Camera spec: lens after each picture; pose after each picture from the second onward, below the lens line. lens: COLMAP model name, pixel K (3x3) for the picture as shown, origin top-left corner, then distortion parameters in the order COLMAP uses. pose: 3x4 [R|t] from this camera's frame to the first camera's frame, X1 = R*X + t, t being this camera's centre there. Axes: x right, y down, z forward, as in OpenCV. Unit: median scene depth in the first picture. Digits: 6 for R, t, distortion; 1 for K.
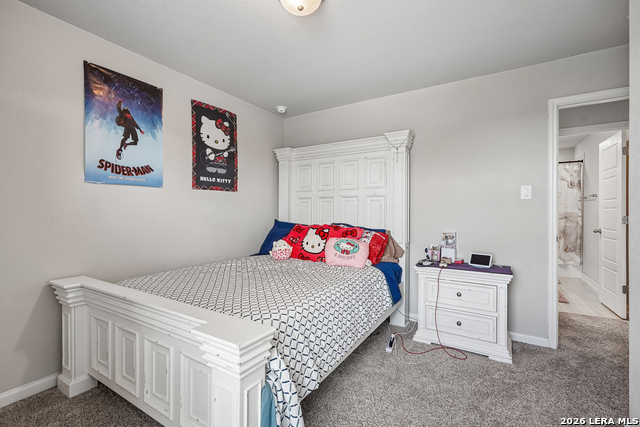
lens RADIAL K [[290.4, 0, 322.1], [0, 290.4, 213.5], [0, 0, 1]] dist [0.000126, 0.000050]
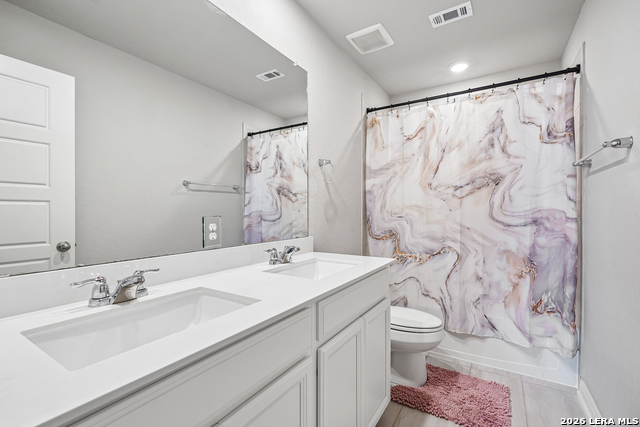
lens RADIAL K [[290.4, 0, 317.0], [0, 290.4, 213.4], [0, 0, 1]] dist [0.000126, 0.000050]
pose [[0.999892, -0.002741, -0.014448, 0.573259], [0.002743, 0.999996, 0.000133, 0.001999], [0.014448, -0.000172, 0.999896, 0.632091]]
